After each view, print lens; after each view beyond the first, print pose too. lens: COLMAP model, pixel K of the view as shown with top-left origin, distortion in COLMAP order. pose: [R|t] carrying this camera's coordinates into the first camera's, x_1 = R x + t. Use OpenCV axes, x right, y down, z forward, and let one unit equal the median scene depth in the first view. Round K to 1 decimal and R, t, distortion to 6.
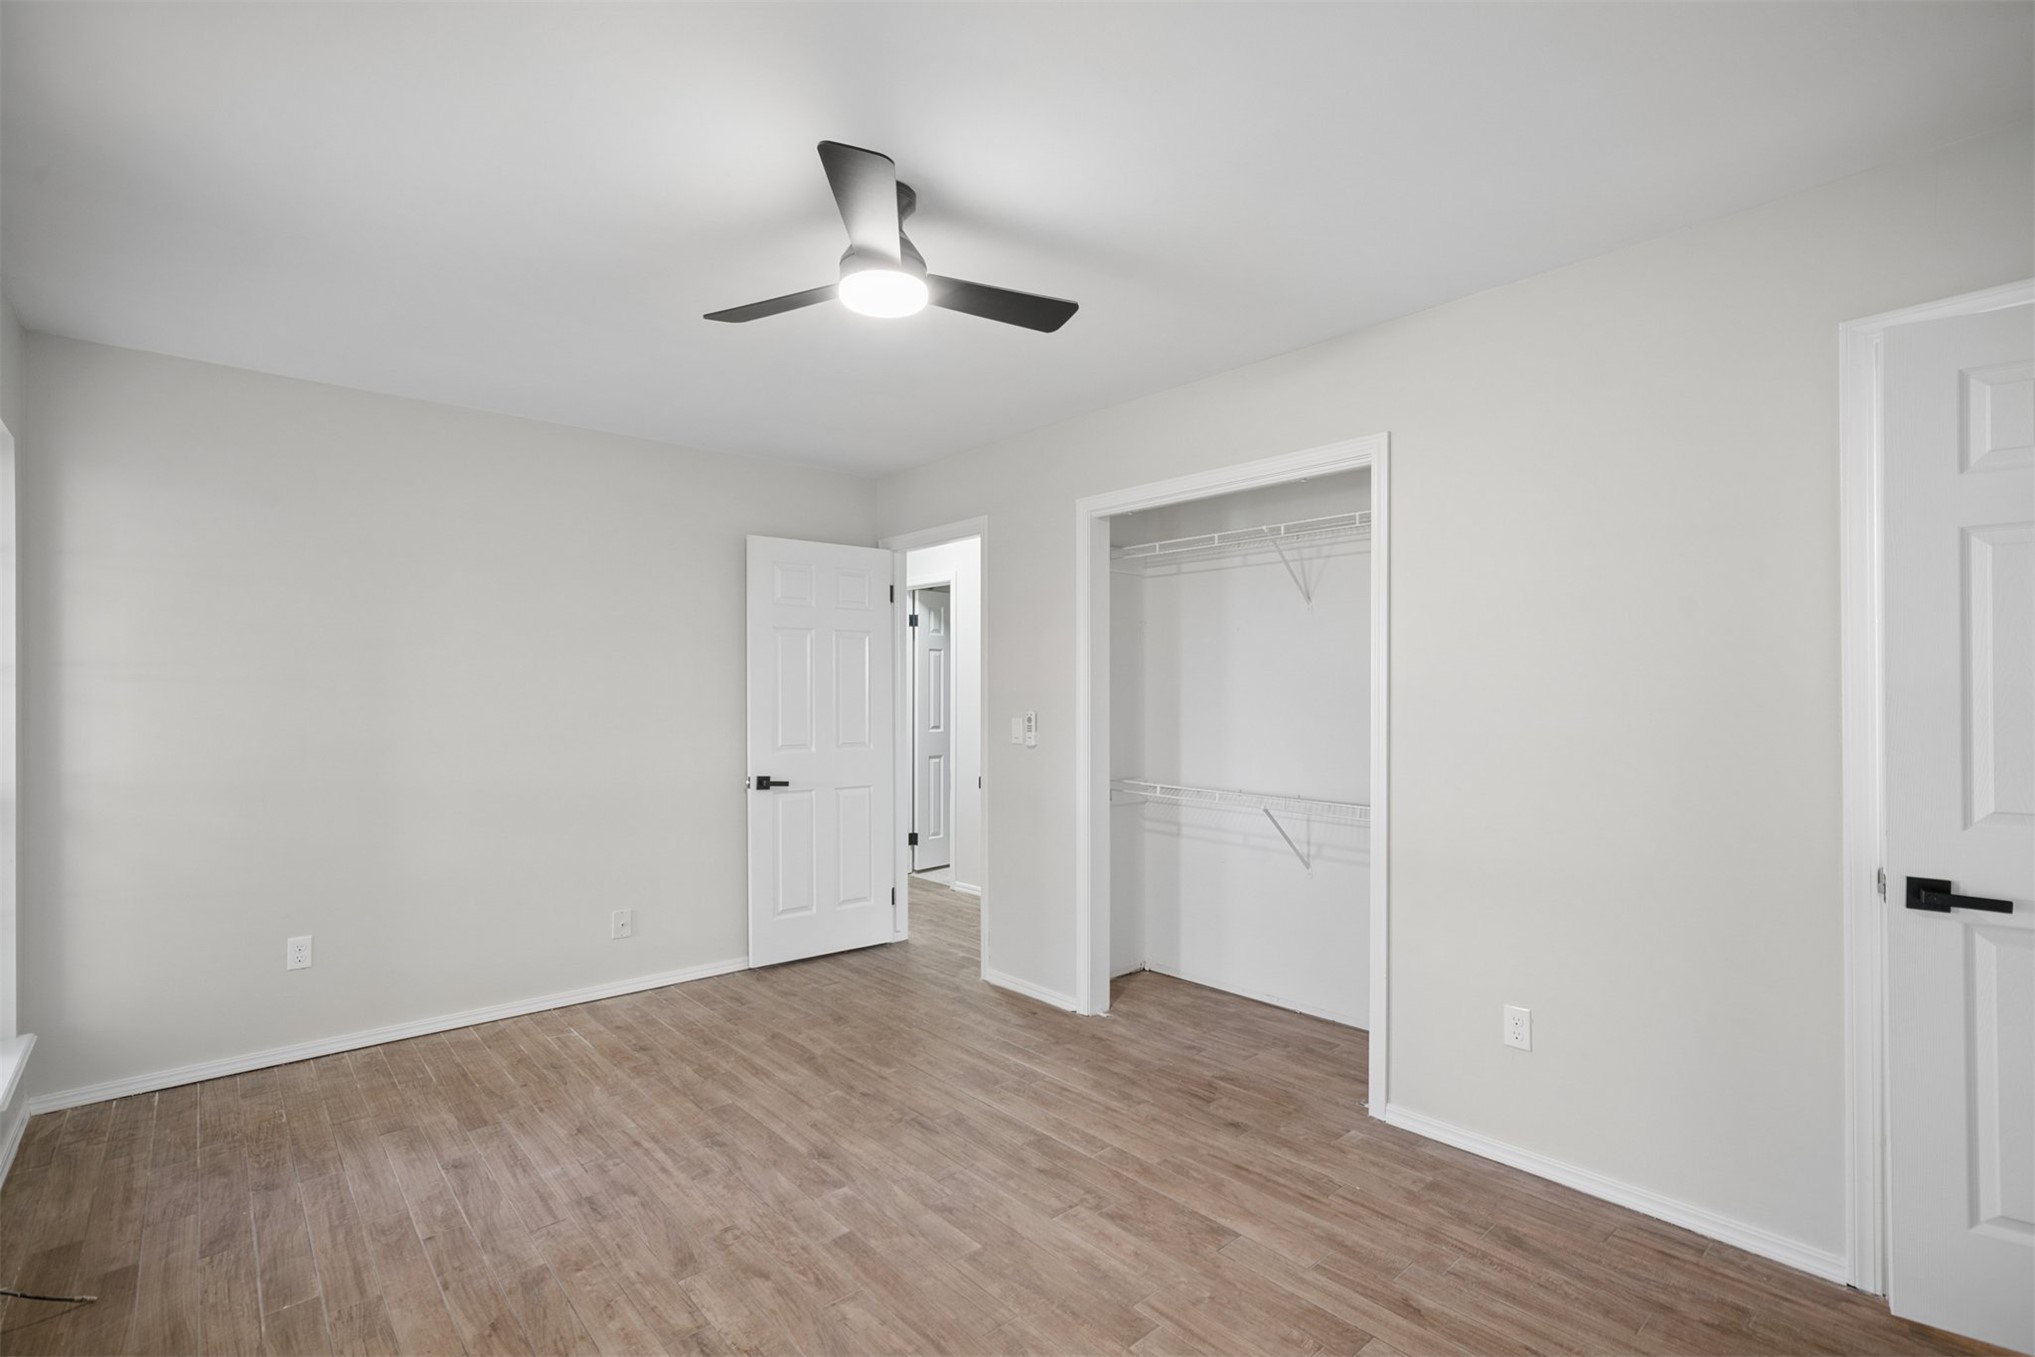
lens RADIAL K [[937.5, 0, 1026.5], [0, 937.5, 689.0], [0, 0, 1]] dist [-0.020548, 0.013861]
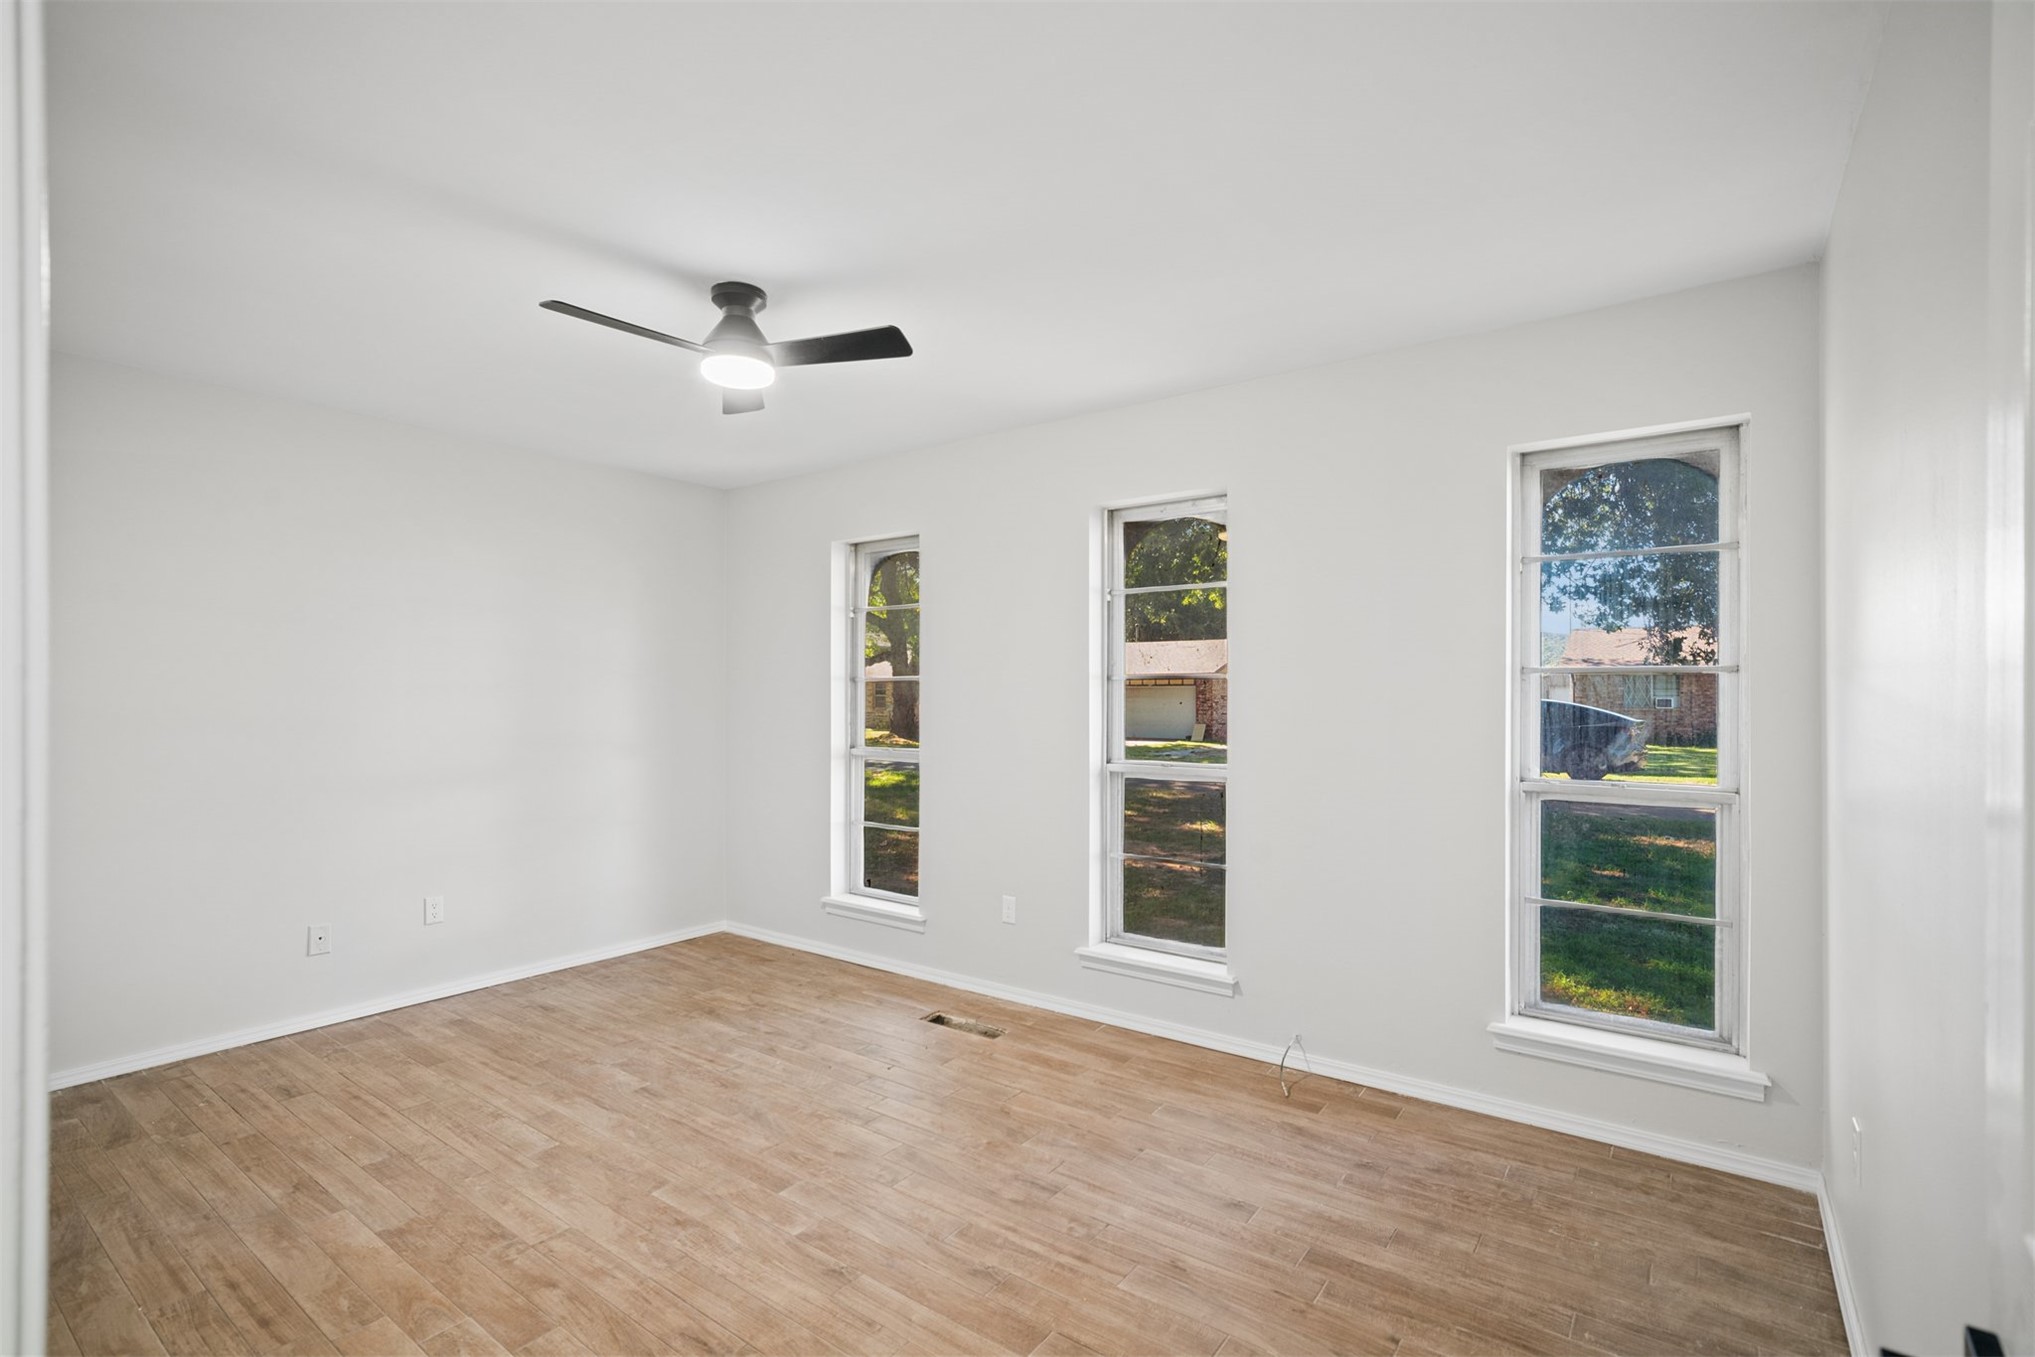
lens RADIAL K [[937.5, 0, 1026.5], [0, 937.5, 689.0], [0, 0, 1]] dist [-0.020548, 0.013861]
pose [[-0.978103, 0.001551, -0.208117, -0.227713], [0.002360, 0.999991, -0.003637, 0.003380], [0.208109, -0.004048, -0.978097, 1.949576]]
